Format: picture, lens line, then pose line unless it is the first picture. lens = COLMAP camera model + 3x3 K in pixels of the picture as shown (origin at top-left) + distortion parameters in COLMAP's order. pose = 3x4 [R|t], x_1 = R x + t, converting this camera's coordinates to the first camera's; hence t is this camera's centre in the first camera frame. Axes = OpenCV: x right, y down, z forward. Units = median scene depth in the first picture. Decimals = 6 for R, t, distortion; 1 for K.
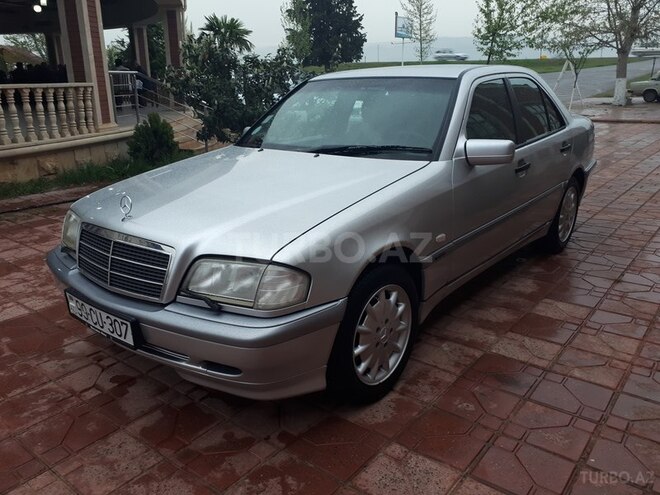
lens RADIAL K [[536.1, 0, 320.2], [0, 536.1, 249.7], [0, 0, 1]] dist [0.009022, -0.007463]
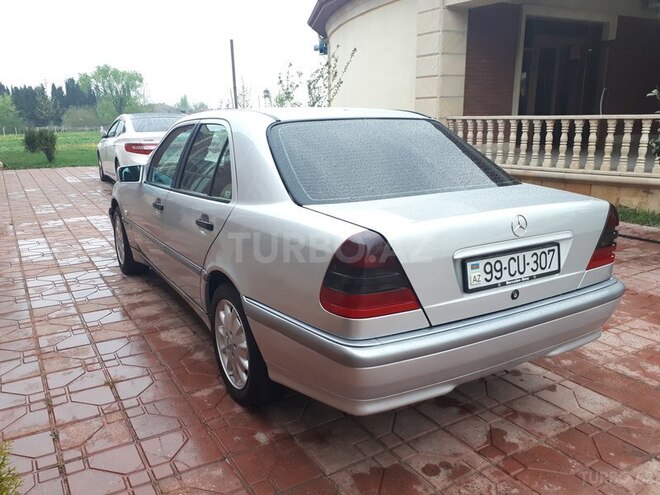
lens RADIAL K [[536.1, 0, 320.2], [0, 536.1, 249.7], [0, 0, 1]] dist [0.009022, -0.007463]
pose [[-0.342292, 0.252182, -0.905119, 1.180233], [-0.273405, 0.894893, 0.352728, -0.509587], [0.898936, 0.368200, -0.237367, 1.475464]]
